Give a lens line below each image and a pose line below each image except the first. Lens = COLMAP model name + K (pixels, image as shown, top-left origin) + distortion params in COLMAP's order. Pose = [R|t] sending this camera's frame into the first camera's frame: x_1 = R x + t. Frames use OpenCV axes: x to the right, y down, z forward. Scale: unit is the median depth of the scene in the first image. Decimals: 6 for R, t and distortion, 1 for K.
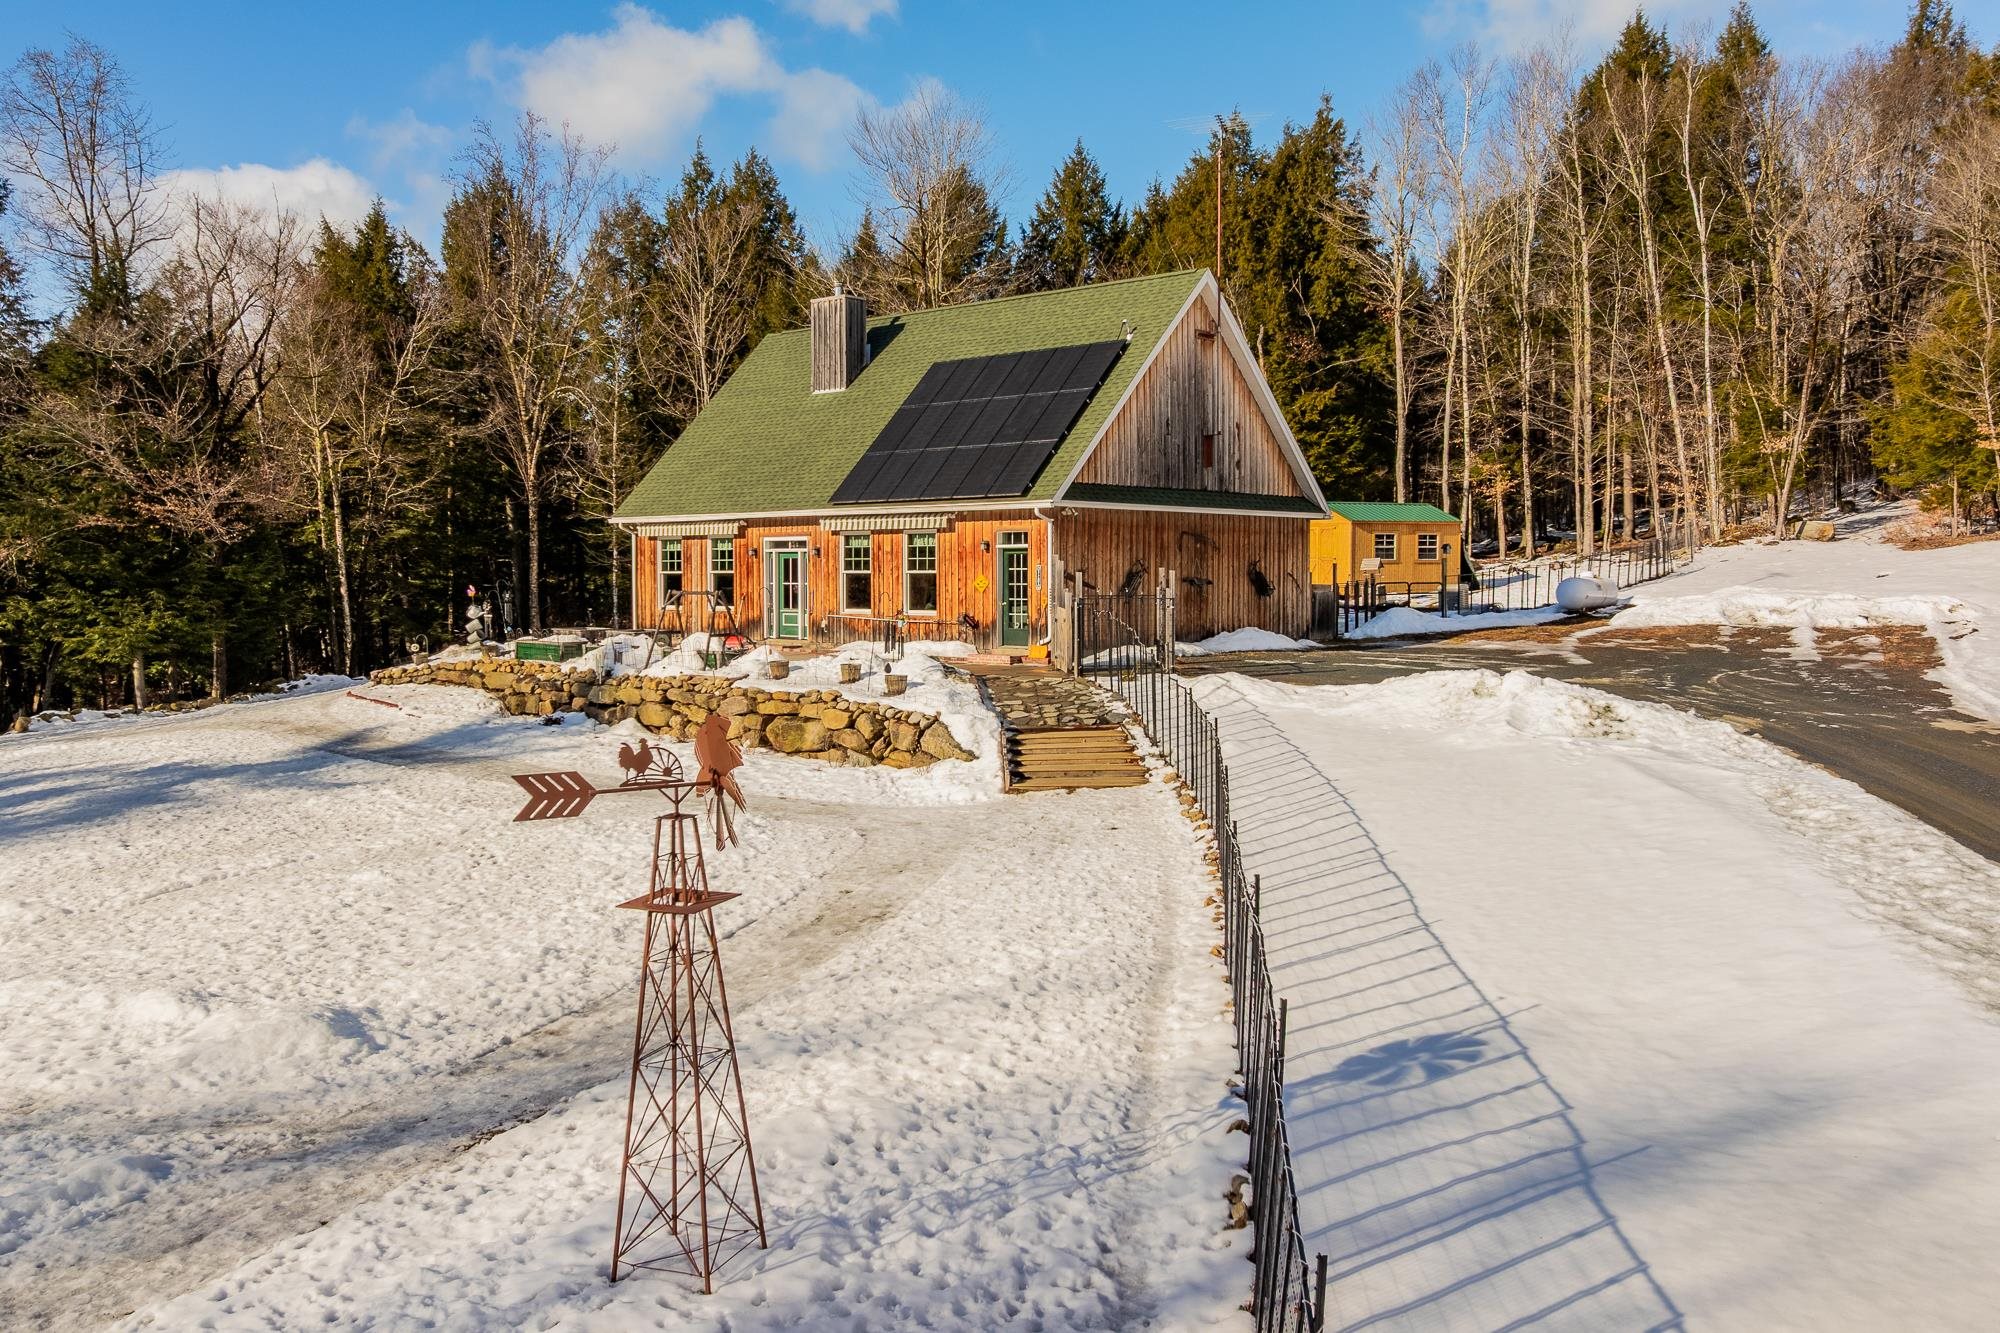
lens RADIAL K [[1668.8, 0, 1007.1], [0, 1668.8, 658.5], [0, 0, 1]] dist [0.002654, -0.062125]
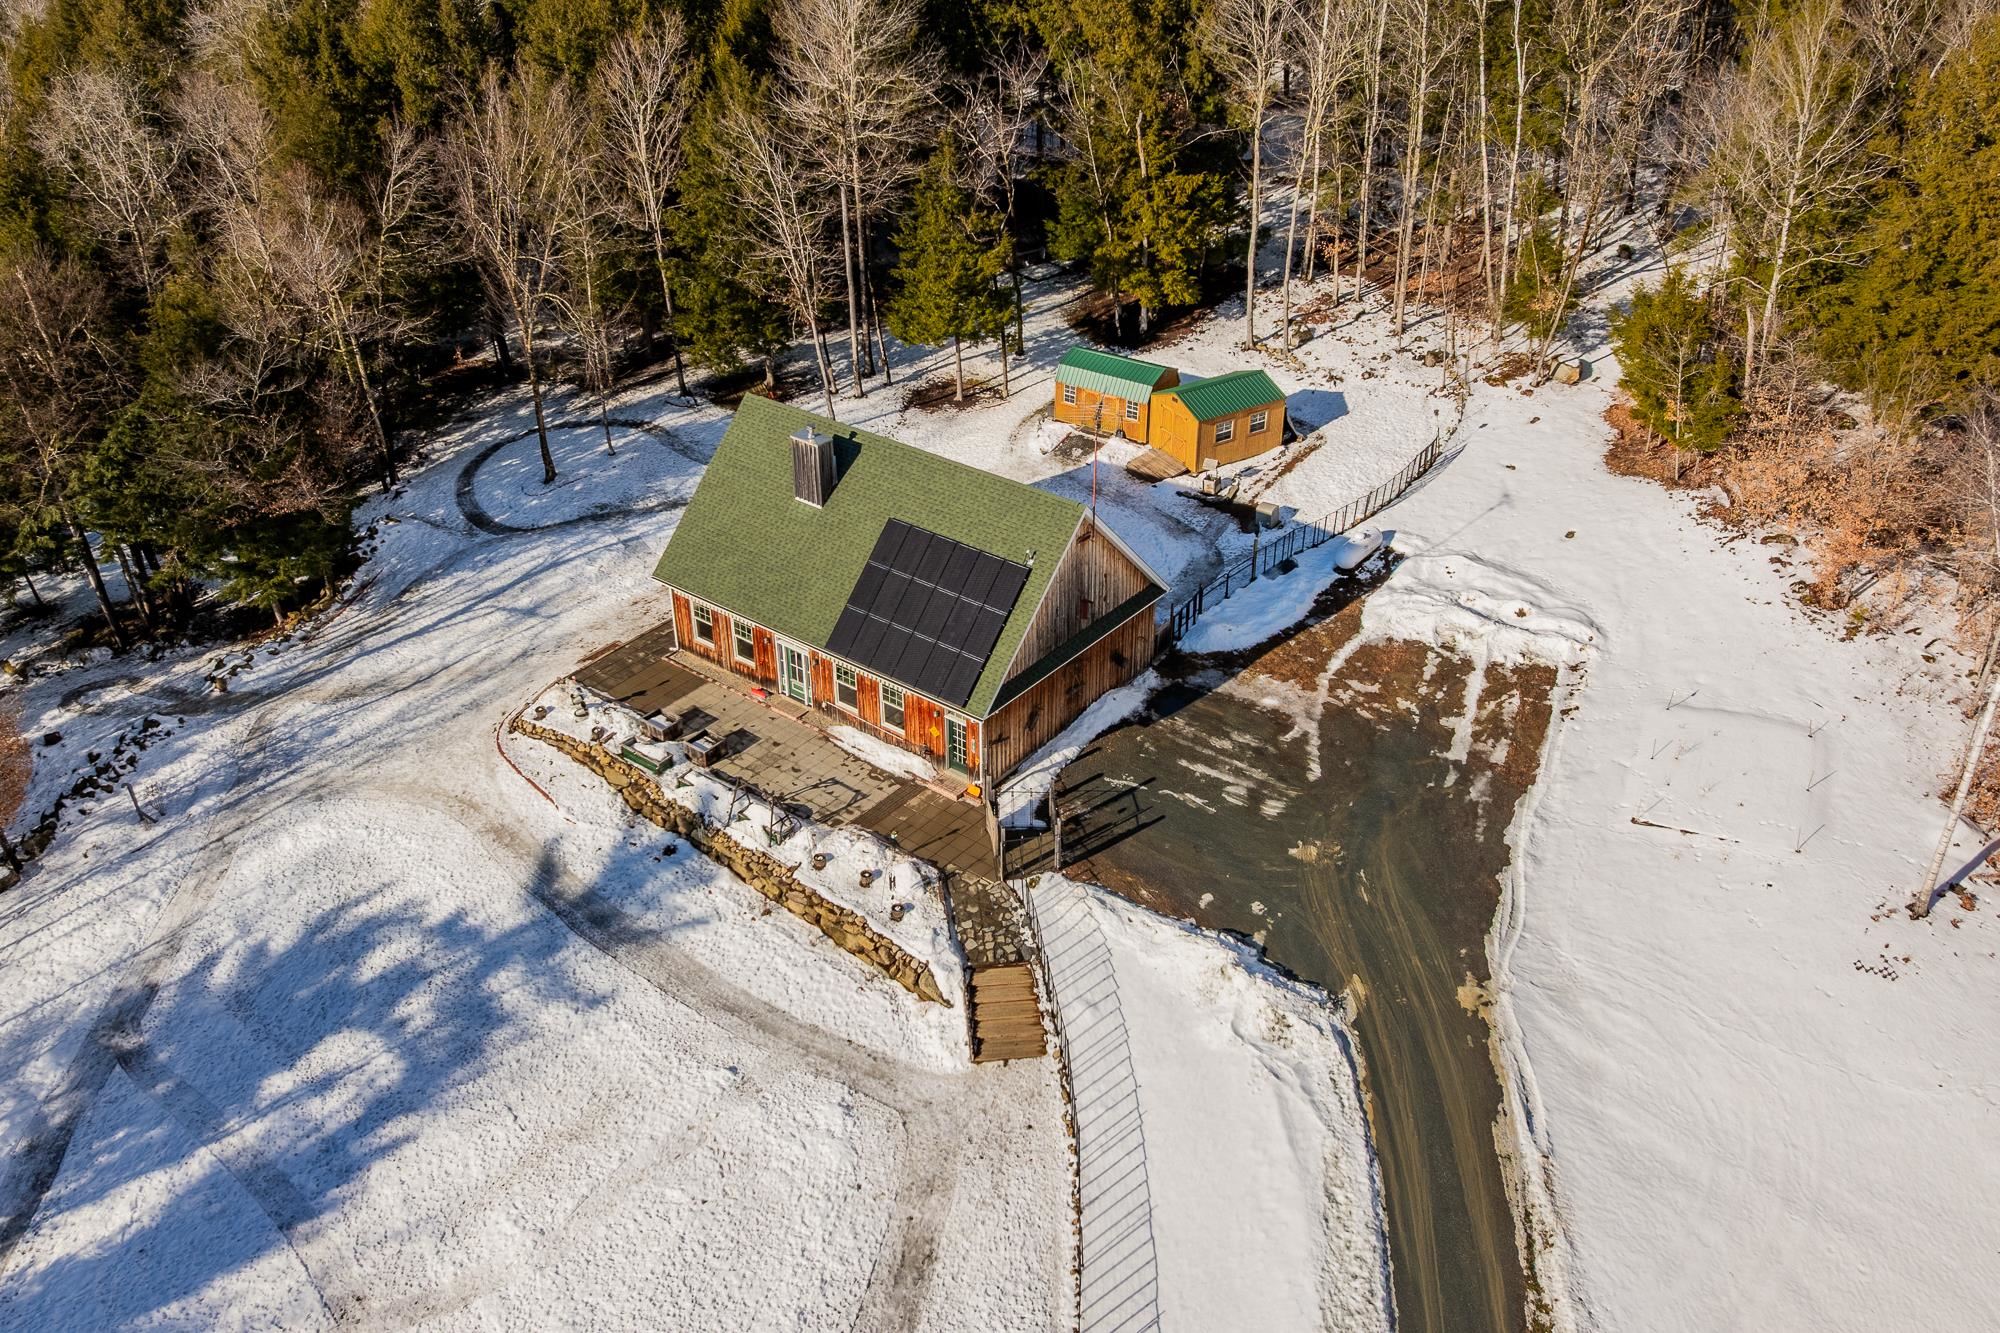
lens RADIAL K [[1668.8, 0, 1007.1], [0, 1668.8, 658.5], [0, 0, 1]] dist [0.002654, -0.062125]
pose [[0.997419, -0.039156, 0.060188, -0.035813], [0.005701, 0.878766, 0.477218, -0.771828], [-0.071577, -0.475643, 0.876721, -0.289689]]
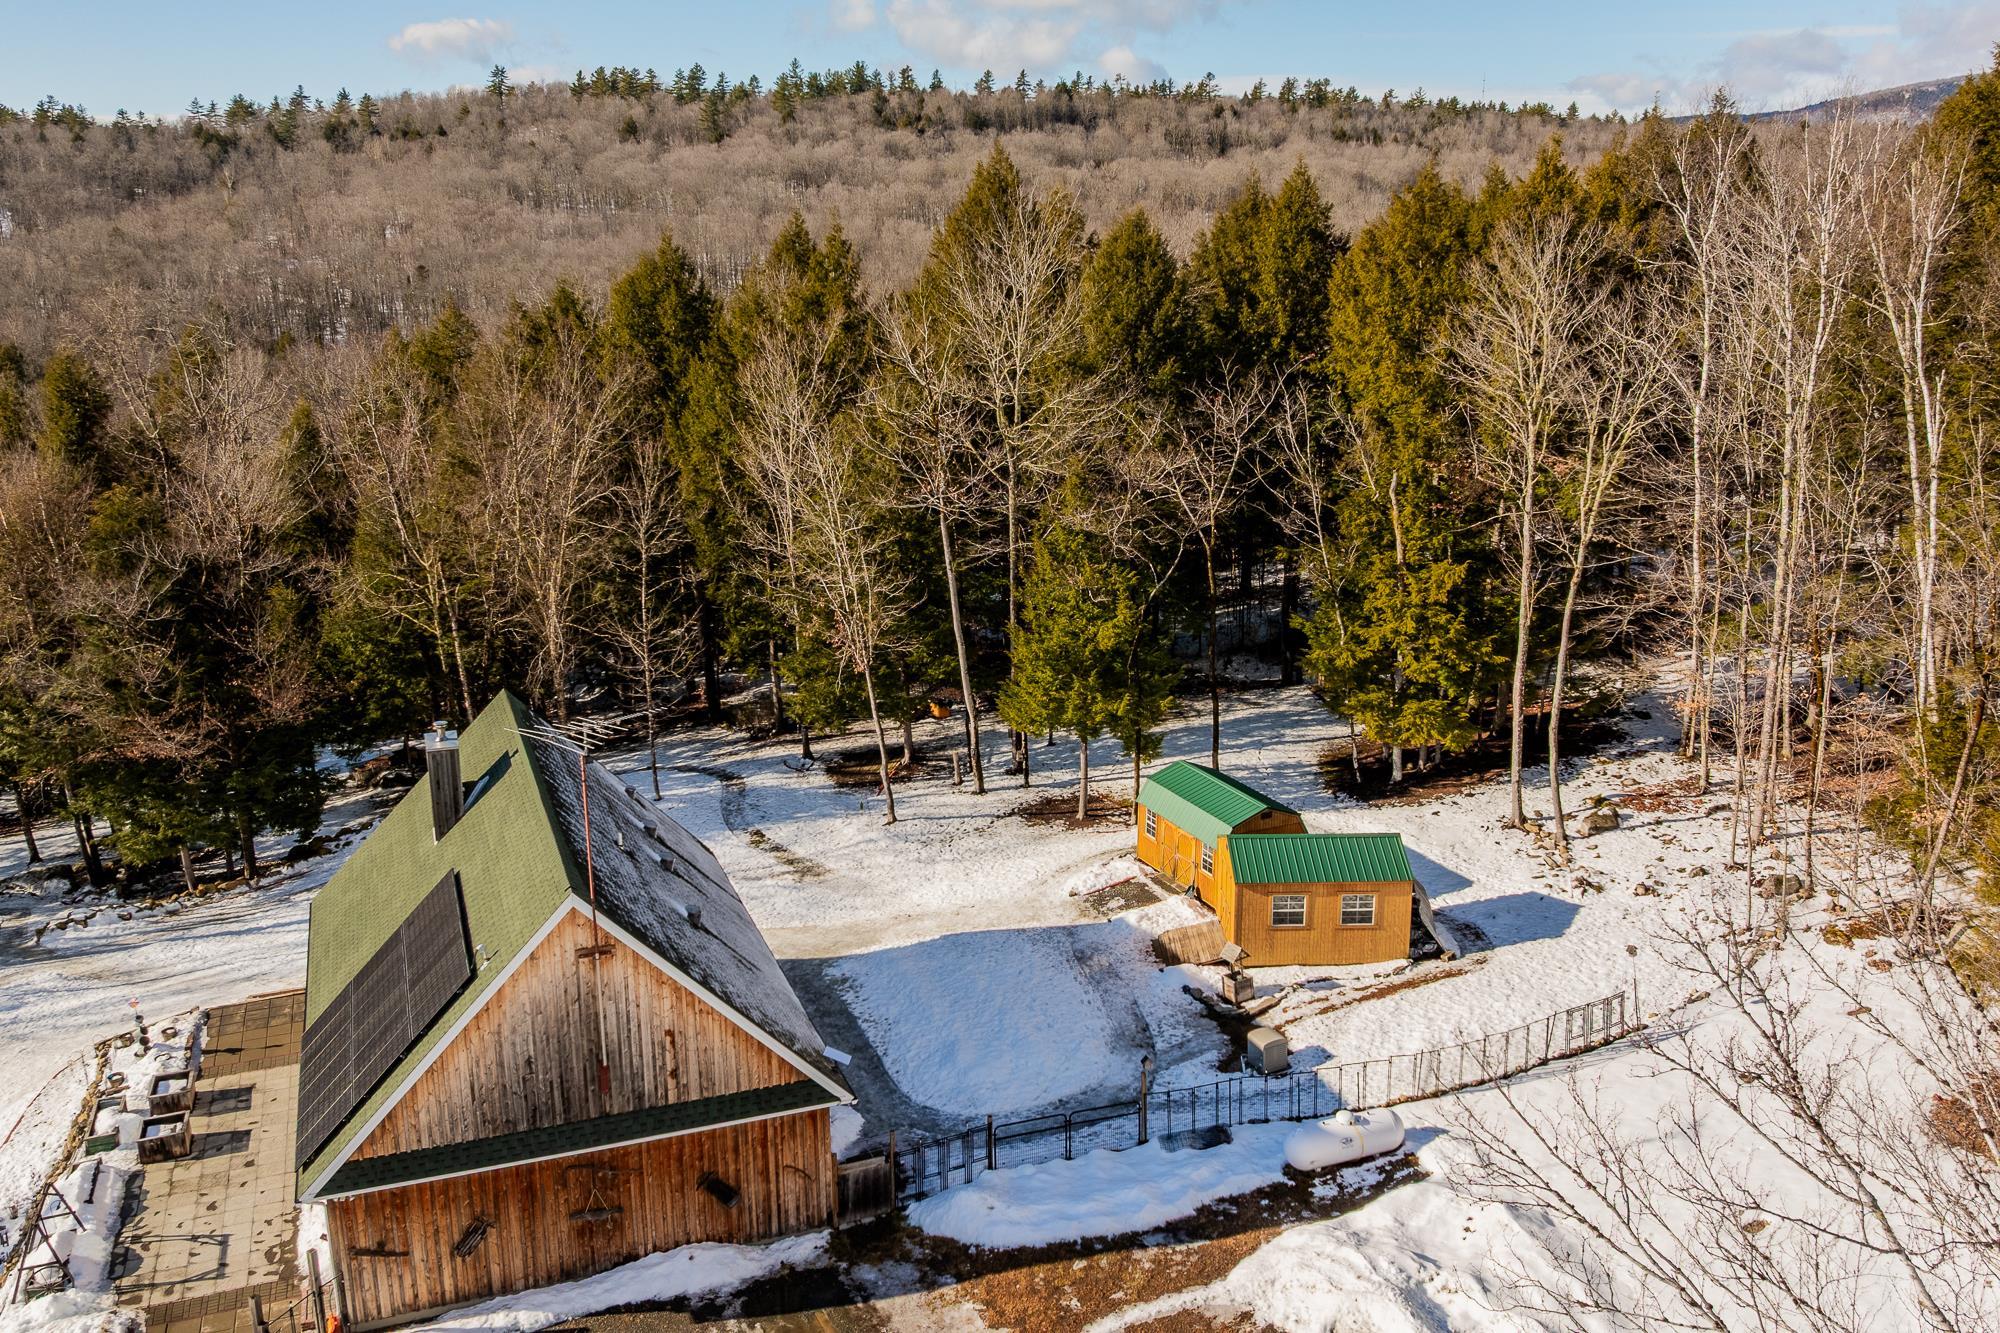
lens RADIAL K [[1668.8, 0, 1007.1], [0, 1668.8, 658.5], [0, 0, 1]] dist [0.002654, -0.062125]
pose [[0.892753, 0.112167, -0.436360, 0.647249], [-0.021866, 0.978160, 0.206702, -0.510455], [0.450015, -0.174992, 0.875708, 0.374374]]
